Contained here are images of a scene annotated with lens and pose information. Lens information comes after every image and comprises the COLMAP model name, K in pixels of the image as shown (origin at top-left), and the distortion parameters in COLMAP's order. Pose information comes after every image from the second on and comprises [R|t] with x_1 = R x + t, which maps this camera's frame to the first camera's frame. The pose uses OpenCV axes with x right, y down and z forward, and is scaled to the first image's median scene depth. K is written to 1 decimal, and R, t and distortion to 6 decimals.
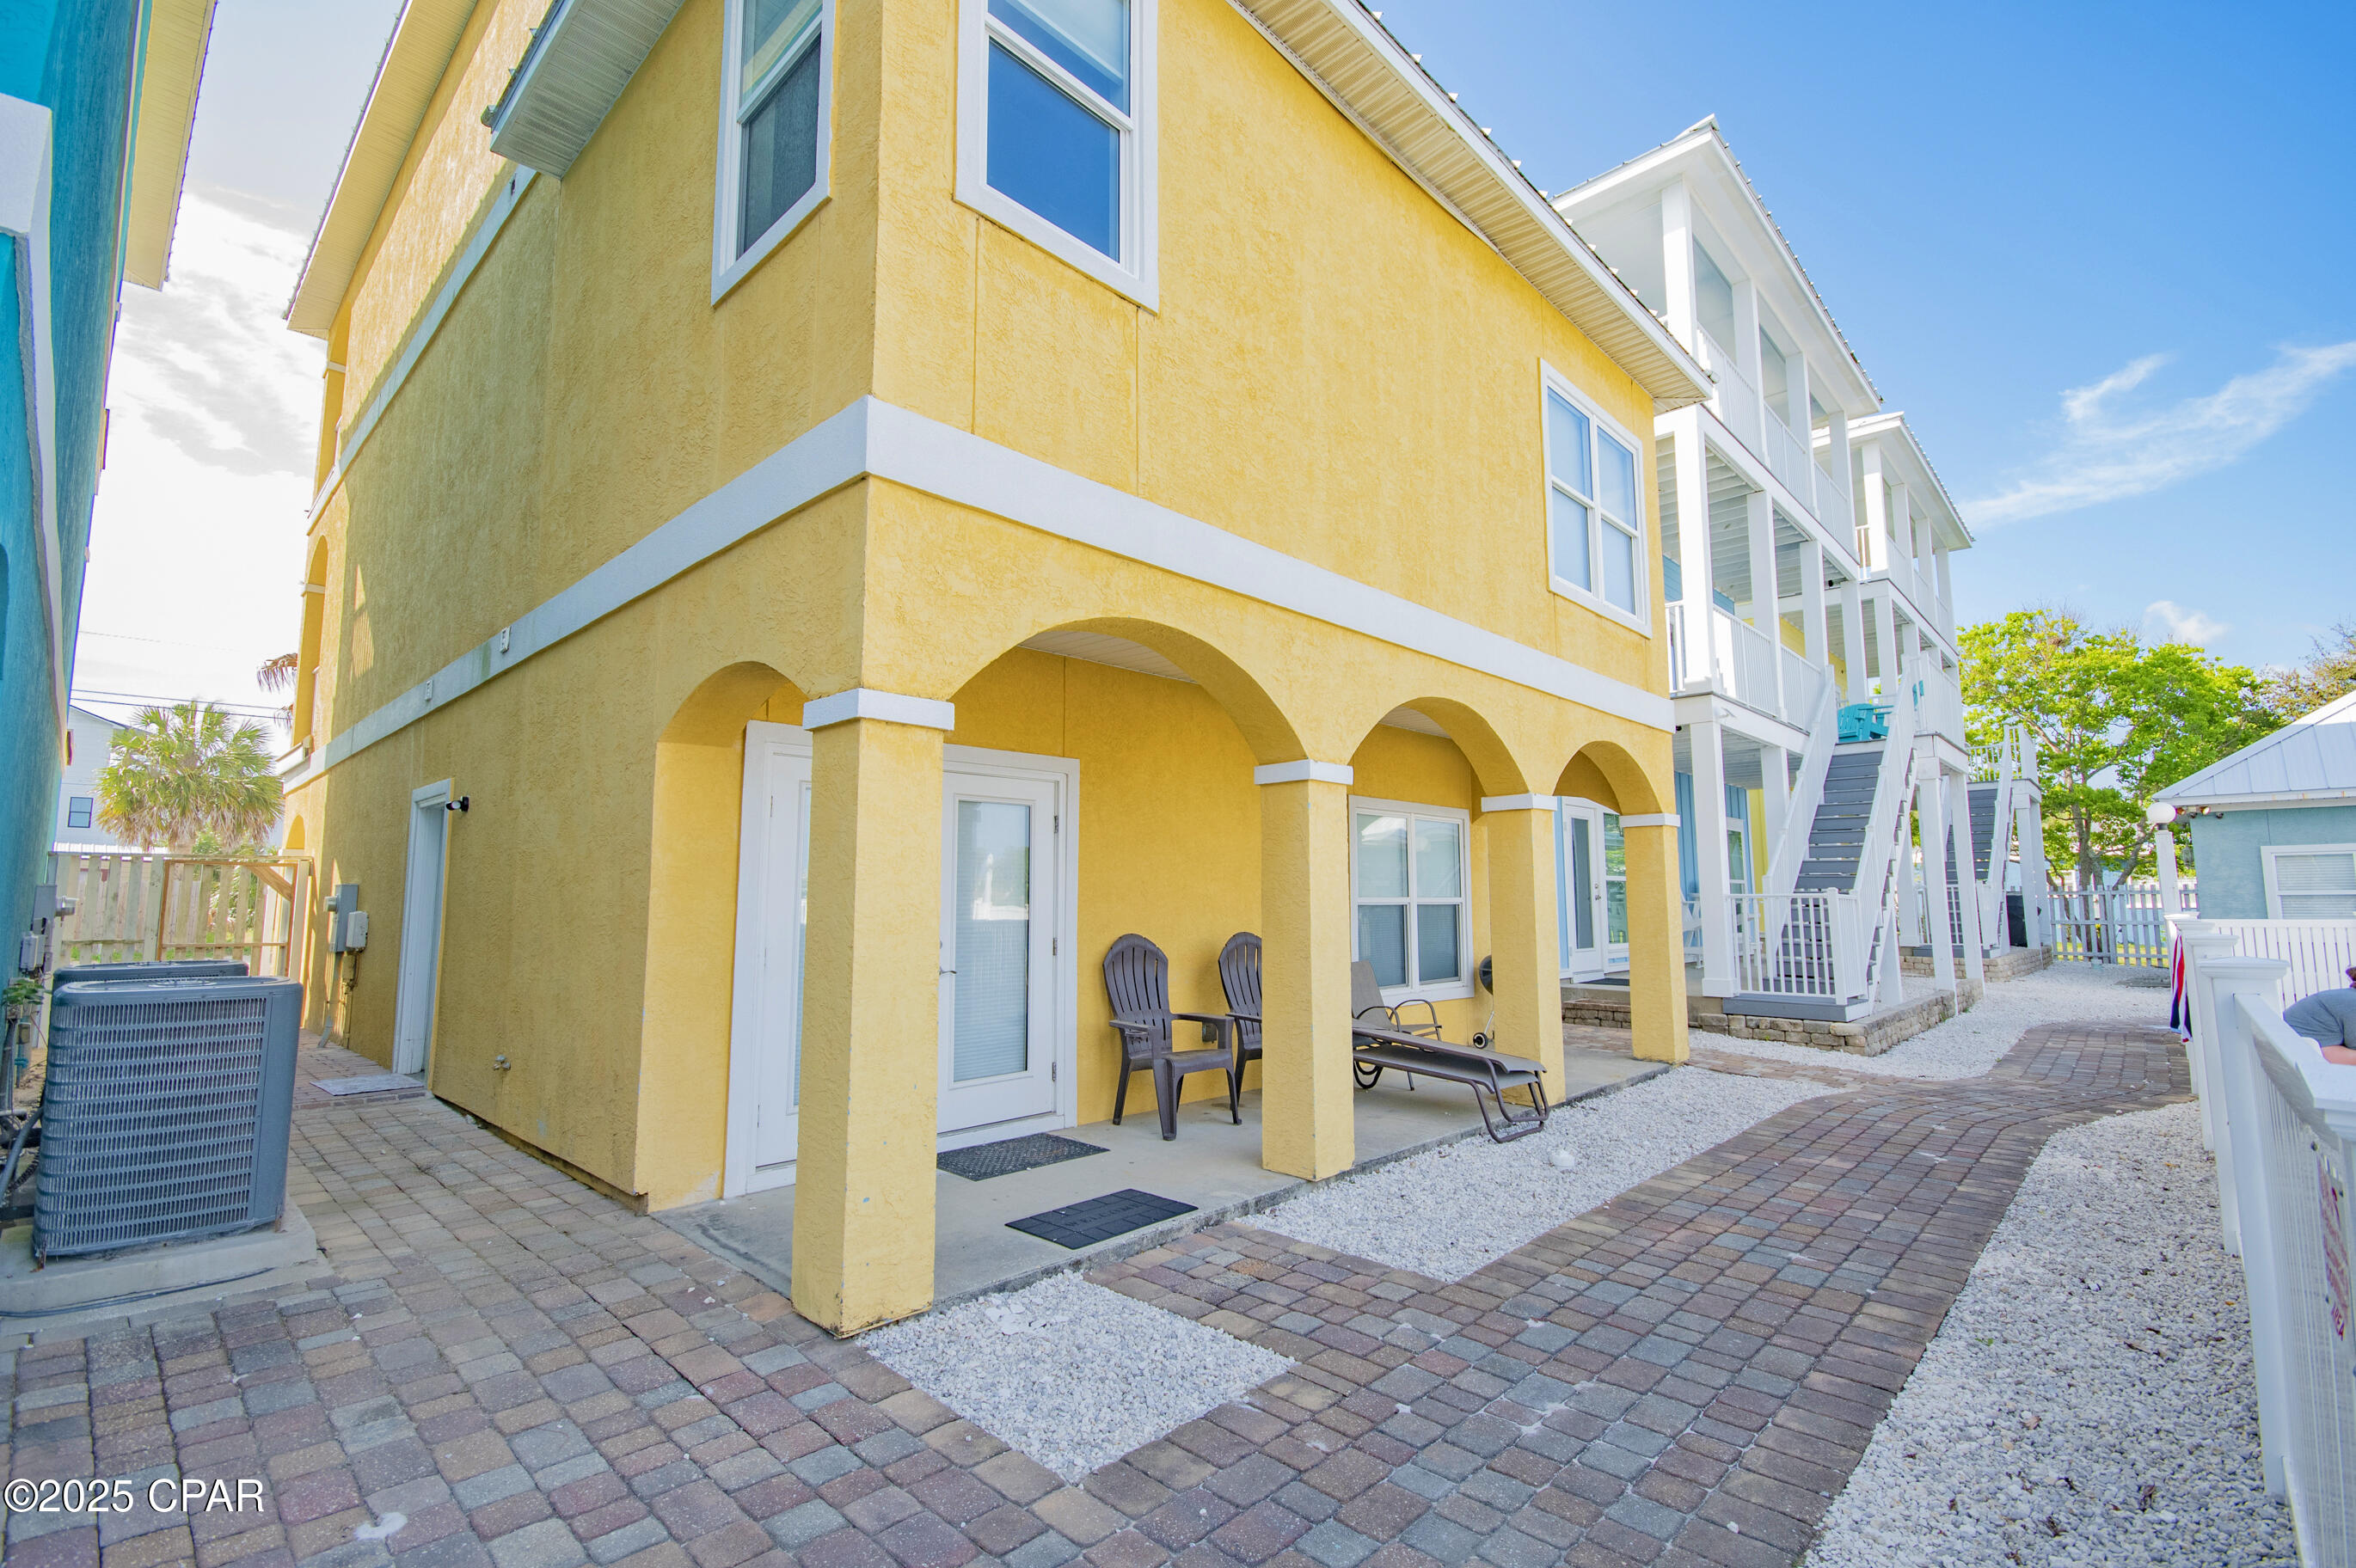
lens RADIAL K [[1063.9, 0, 1199.7], [0, 1063.9, 787.5], [0, 0, 1]] dist [0.000664, 0.000085]
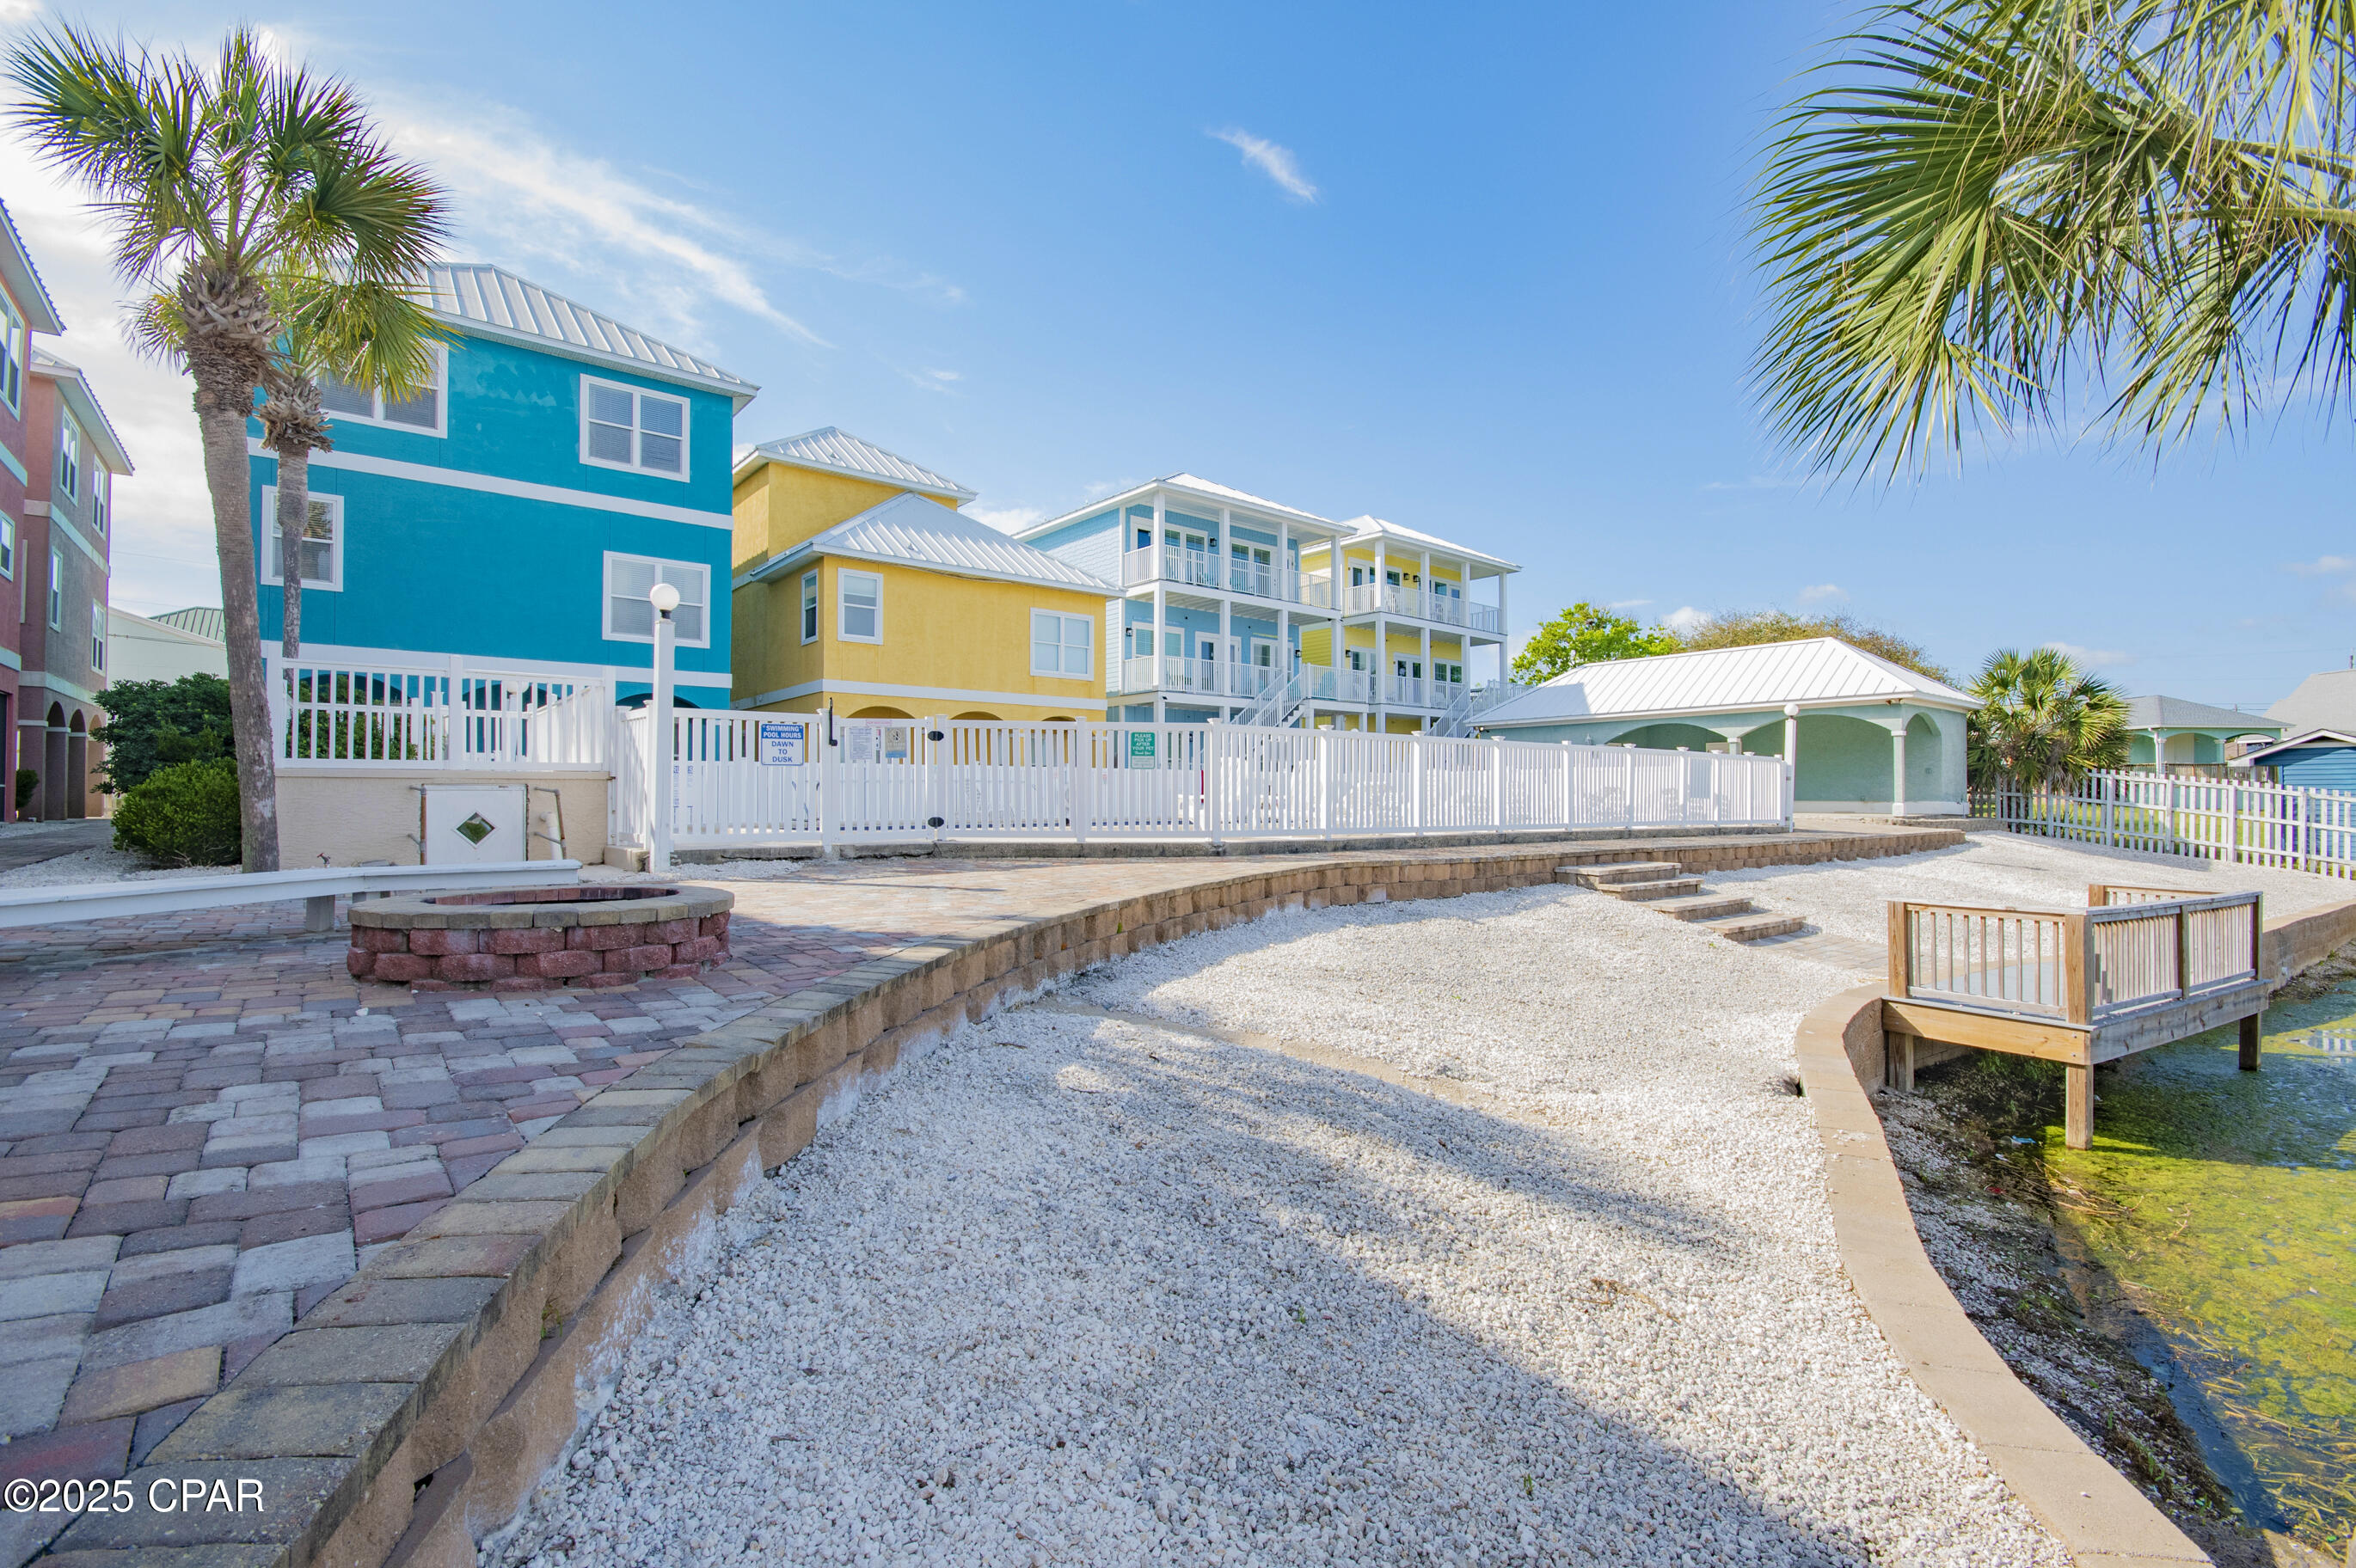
lens RADIAL K [[1048.8, 0, 1178.0], [0, 1048.8, 784.0], [0, 0, 1]] dist [0.012921, -0.014948]
pose [[0.990694, 0.003252, -0.136068, 1.962628], [0.009868, 0.995368, 0.095633, -0.233902], [0.135749, -0.096086, 0.986073, -3.686048]]
